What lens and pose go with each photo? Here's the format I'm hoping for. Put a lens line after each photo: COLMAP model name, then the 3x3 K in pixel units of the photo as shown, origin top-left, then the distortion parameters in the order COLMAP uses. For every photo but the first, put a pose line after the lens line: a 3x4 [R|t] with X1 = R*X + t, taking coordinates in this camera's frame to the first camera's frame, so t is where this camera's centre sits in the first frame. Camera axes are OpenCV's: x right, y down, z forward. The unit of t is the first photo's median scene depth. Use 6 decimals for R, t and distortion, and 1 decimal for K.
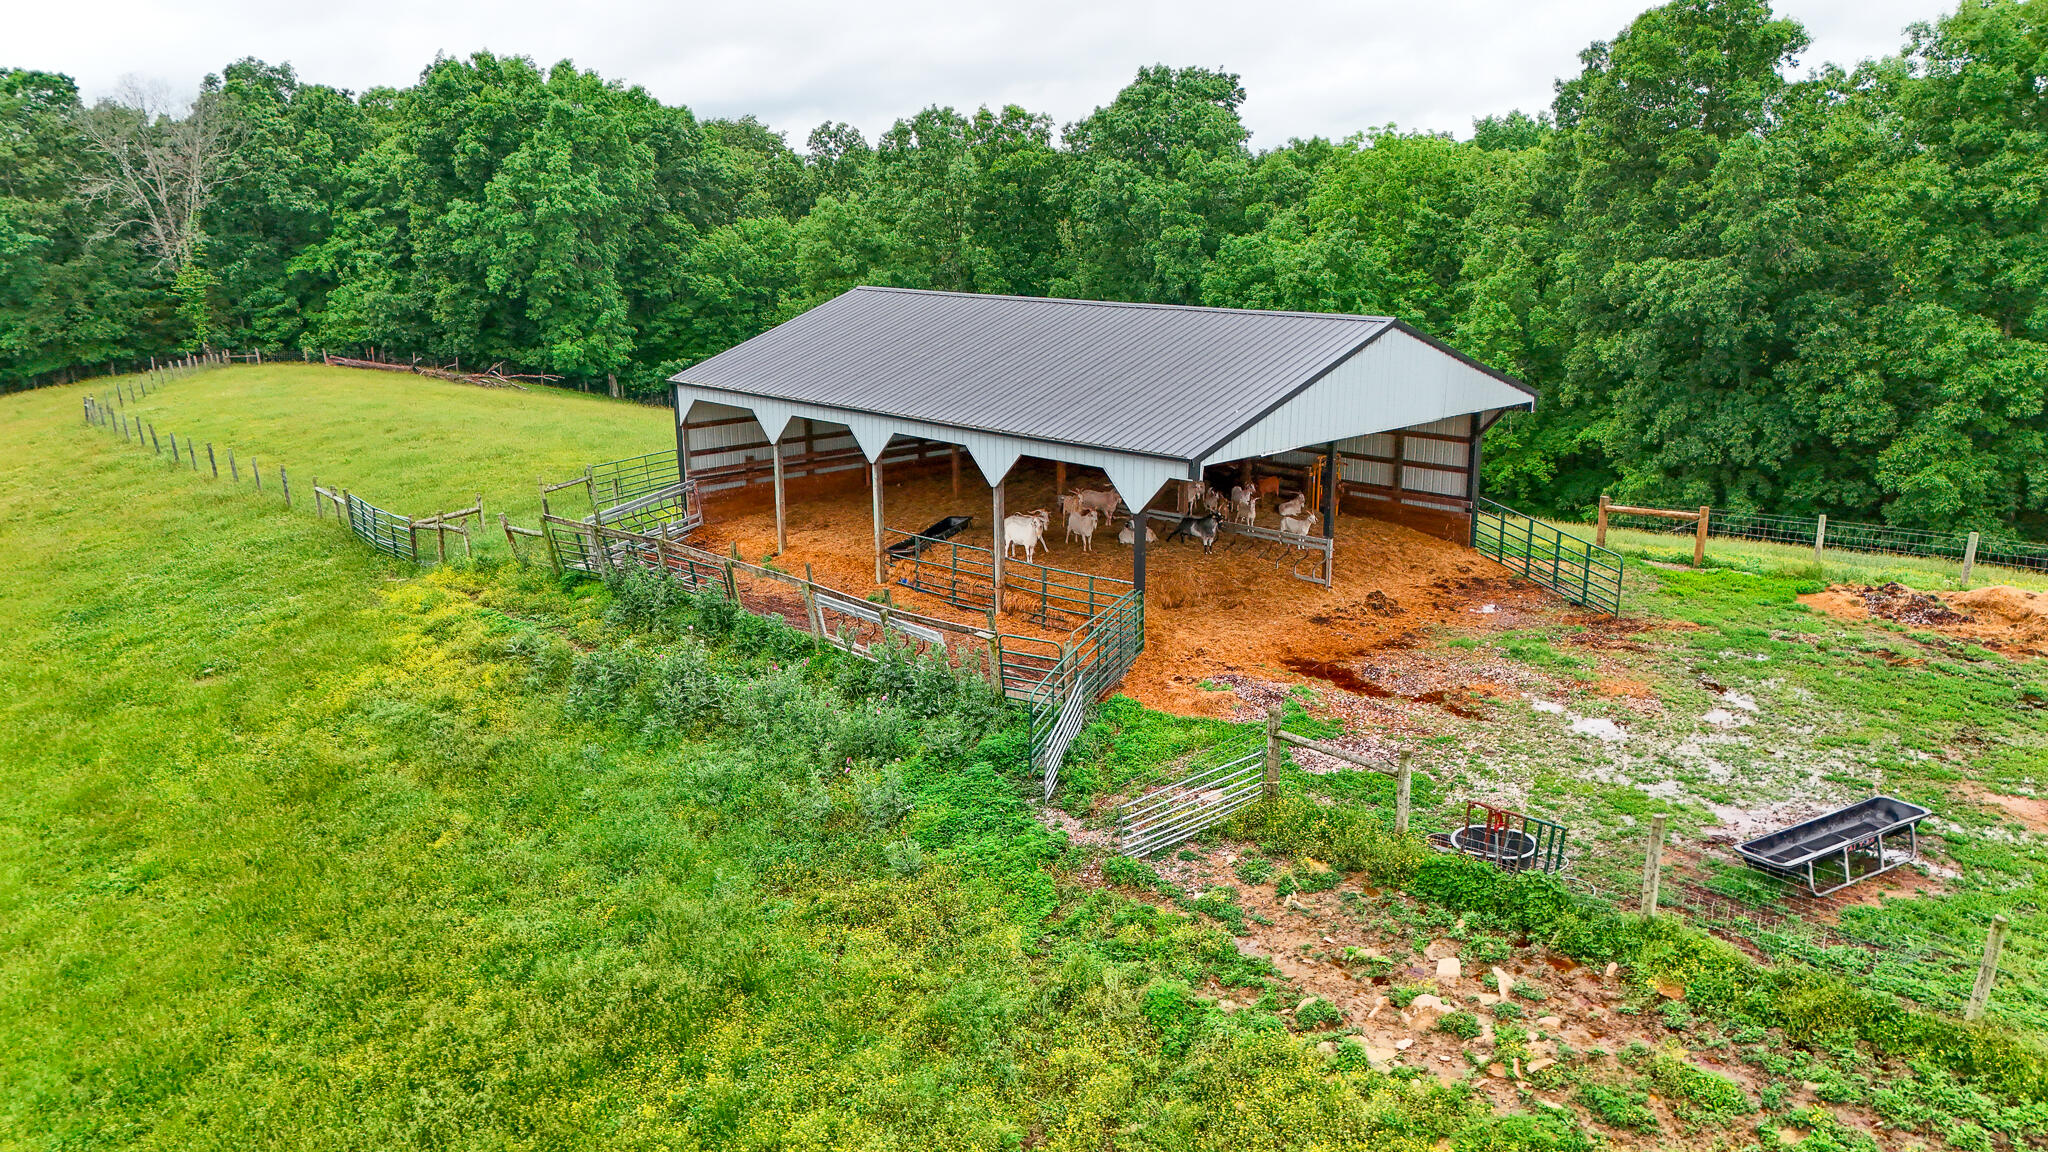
lens RADIAL K [[1496.3, 0, 1031.3], [0, 1496.3, 576.5], [0, 0, 1]] dist [0.070618, -0.064789]
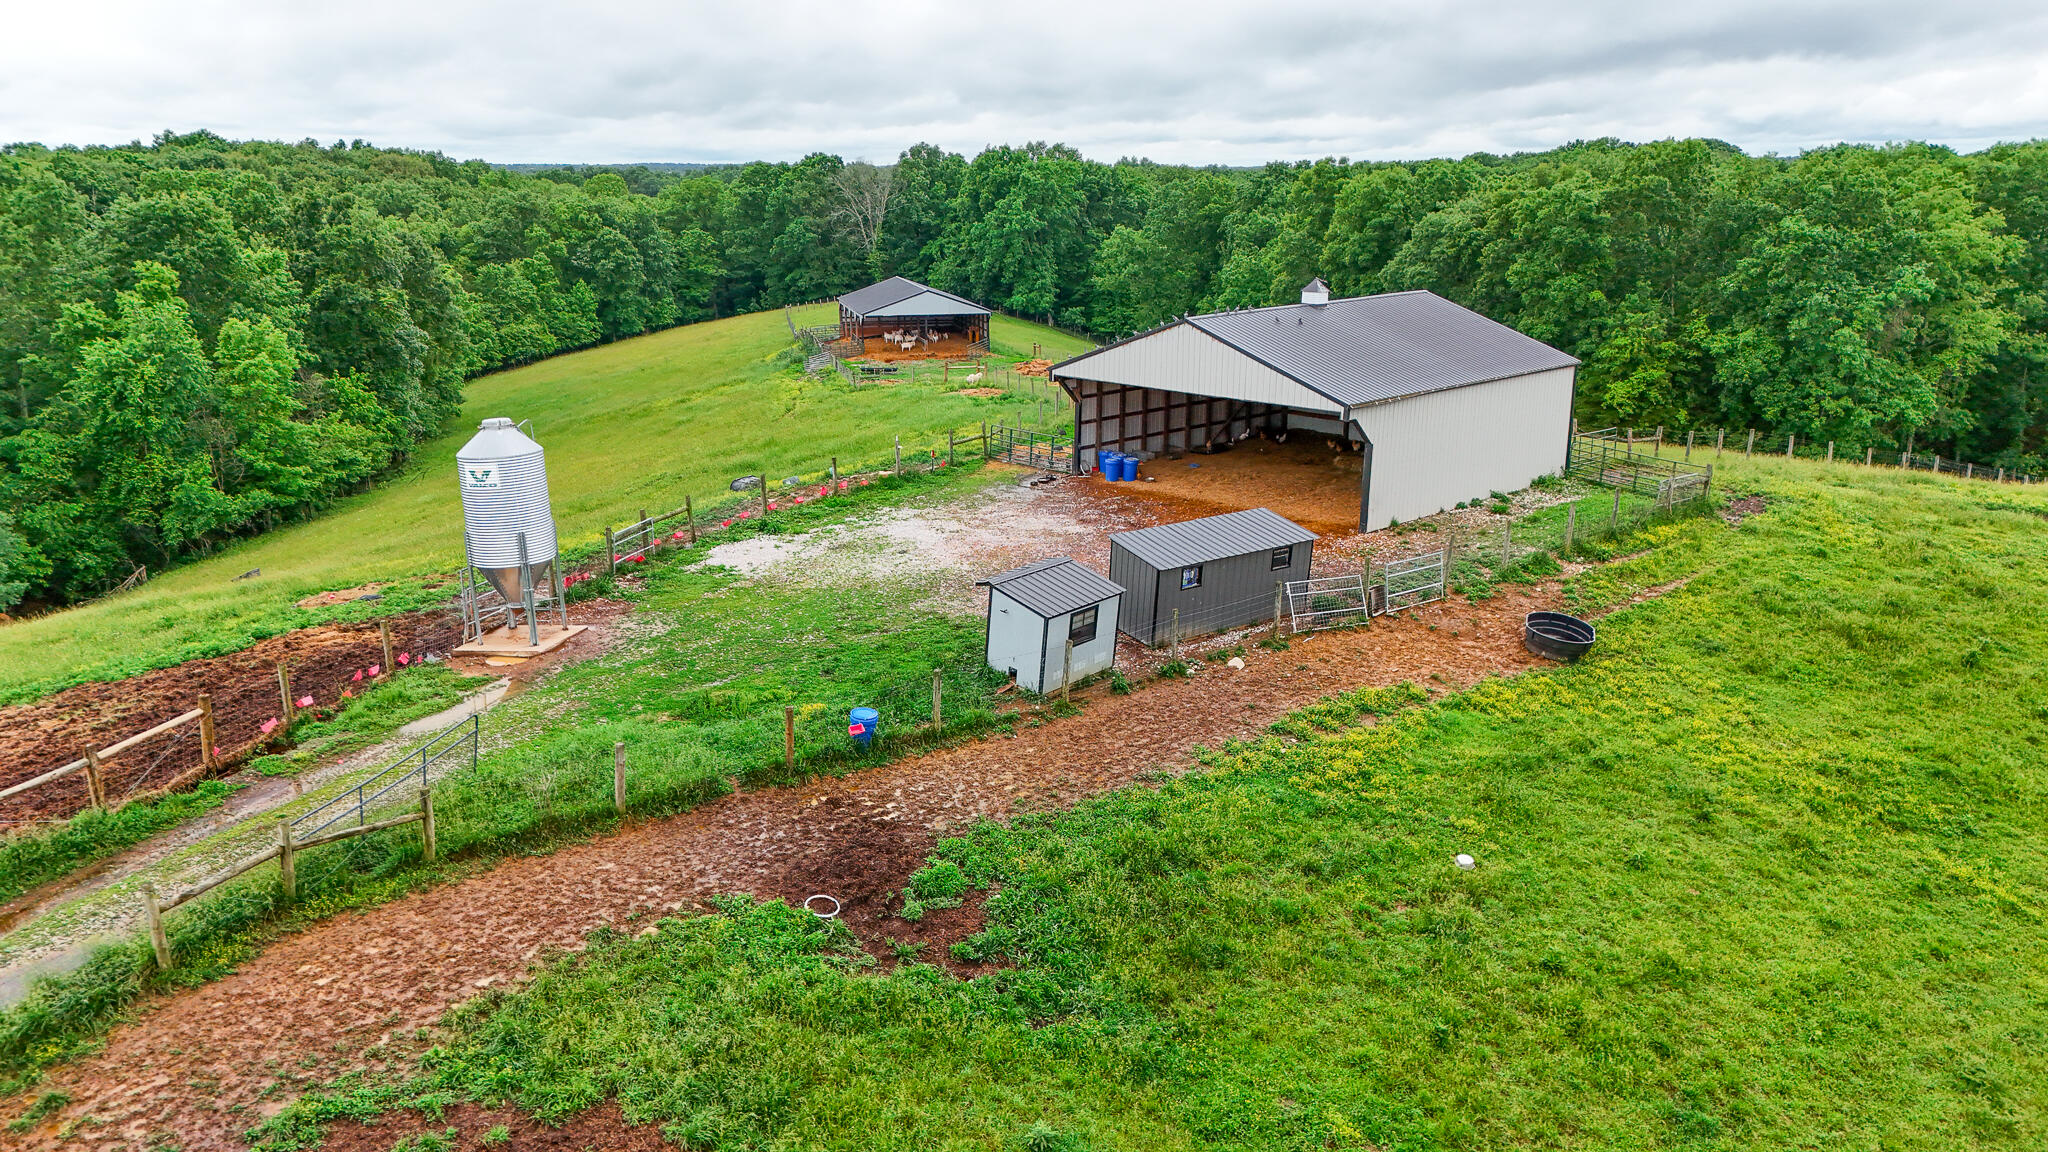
lens RADIAL K [[1496.3, 0, 1042.1], [0, 1496.3, 596.6], [0, 0, 1]] dist [0.070618, -0.064789]
pose [[0.867166, 0.143823, -0.476800, 0.699488], [-0.127728, 0.989597, 0.066203, 0.099239], [0.481361, 0.003491, 0.876515, -0.691456]]
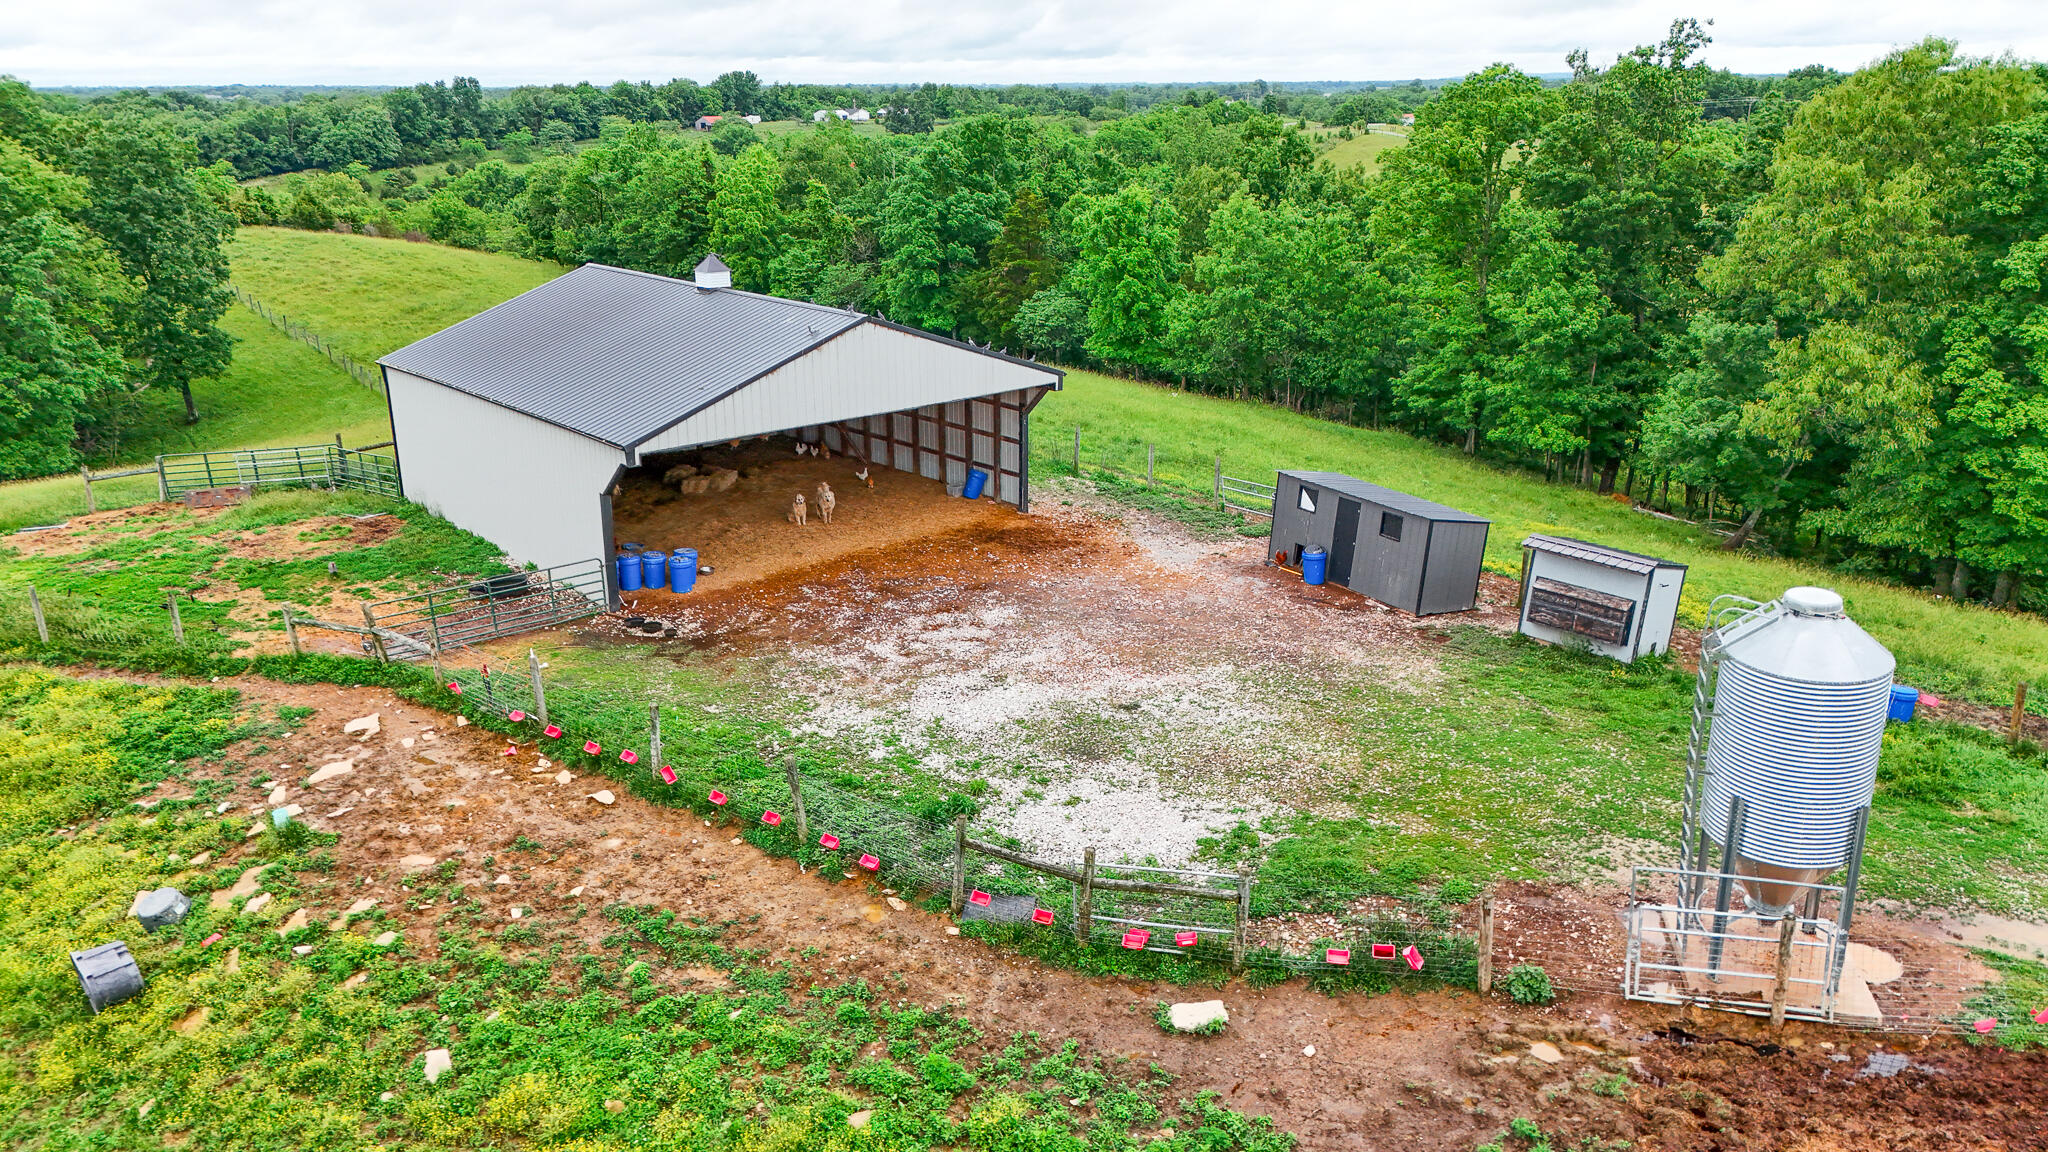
lens RADIAL K [[1496.3, 0, 1023.2], [0, 1496.3, 583.0], [0, 0, 1]] dist [0.070618, -0.064789]
pose [[0.523821, -0.262849, 0.810260, 0.279373], [0.210043, 0.961687, 0.176182, 0.050231], [-0.825526, 0.077901, 0.558962, -0.499414]]
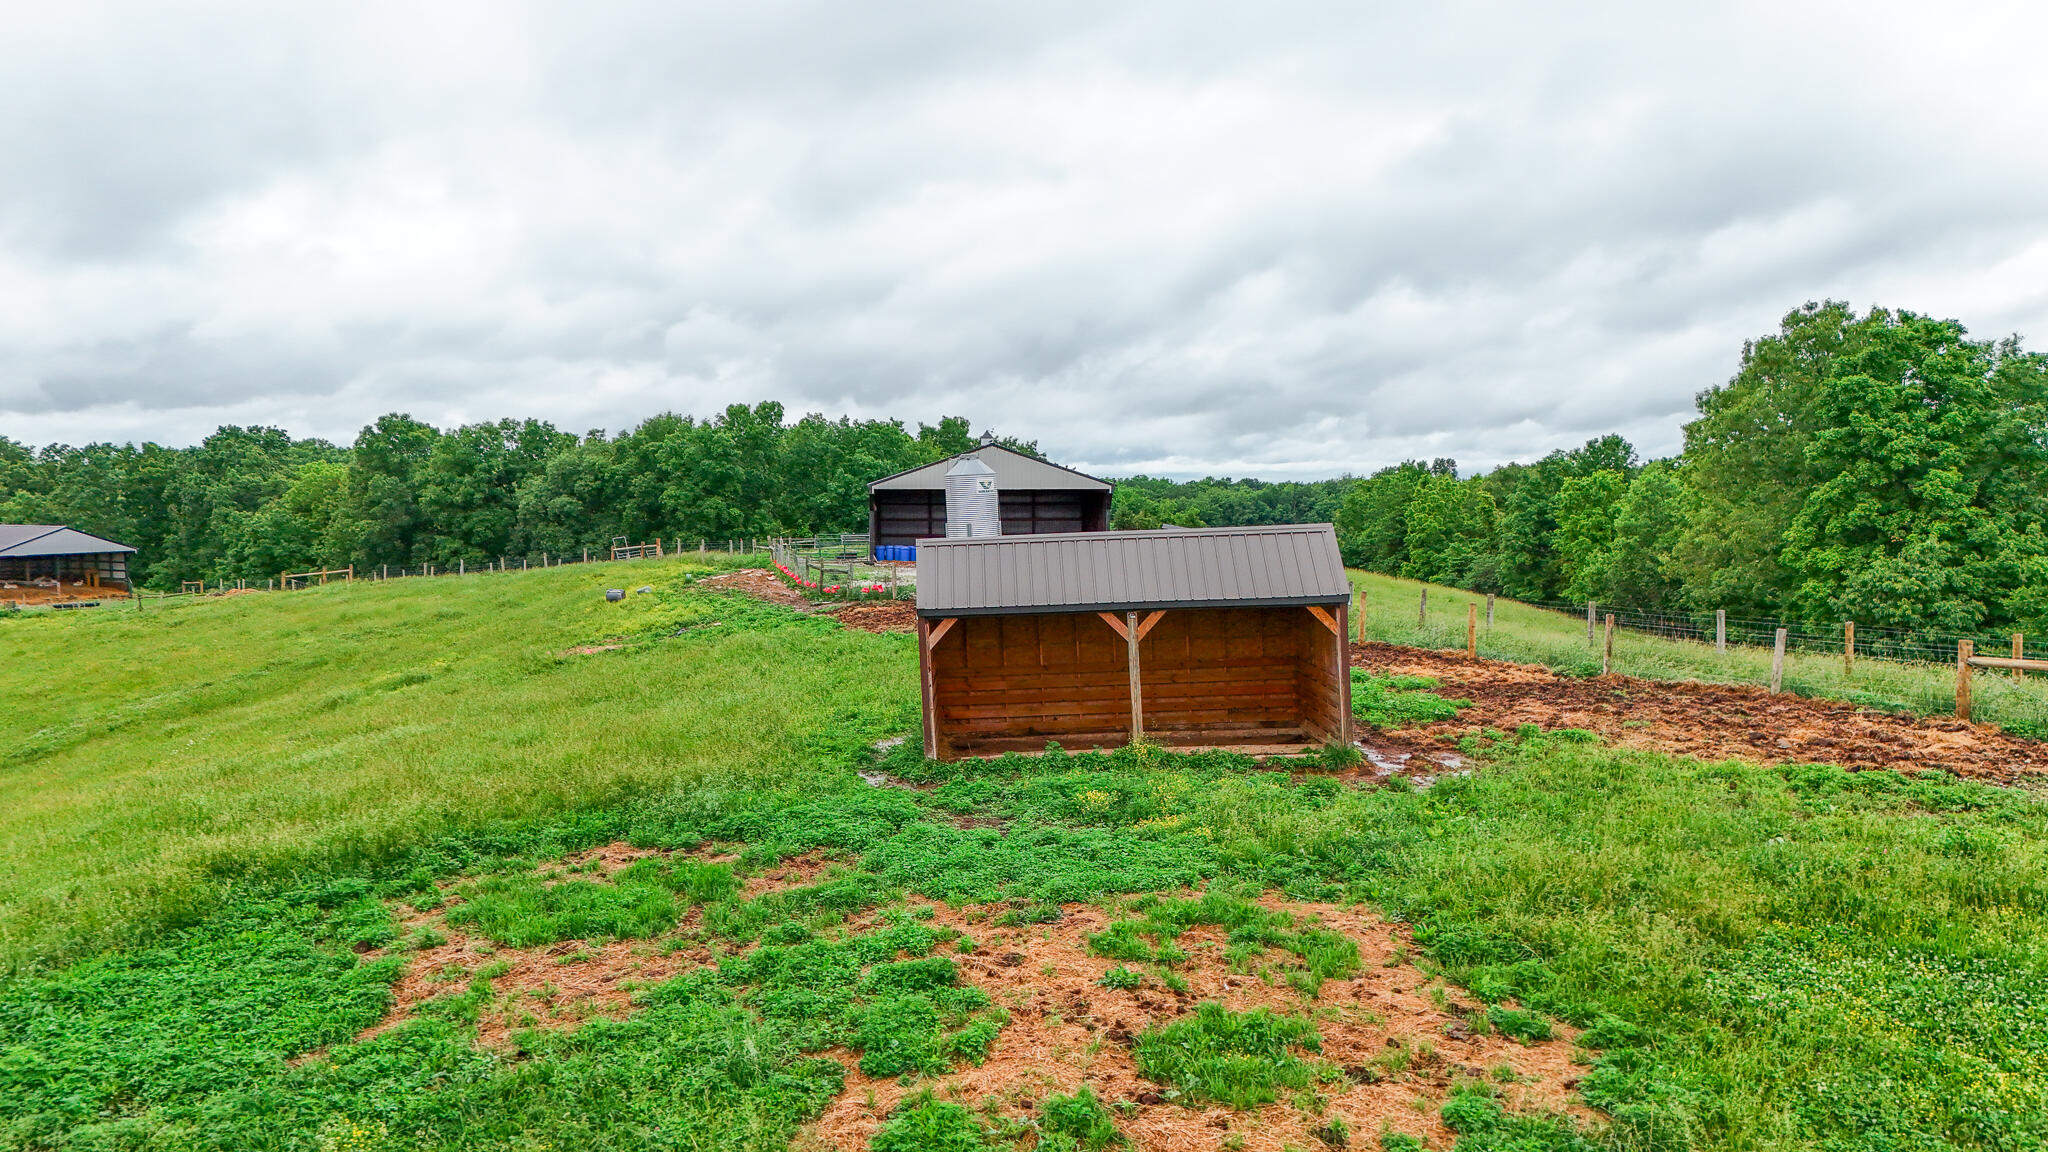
lens RADIAL K [[1496.3, 0, 1034.0], [0, 1496.3, 575.5], [0, 0, 1]] dist [0.070618, -0.064789]
pose [[0.936327, -0.013618, 0.350864, 0.307108], [0.079013, 0.981791, -0.172750, 0.219144], [-0.342123, 0.189473, 0.920354, -0.914151]]
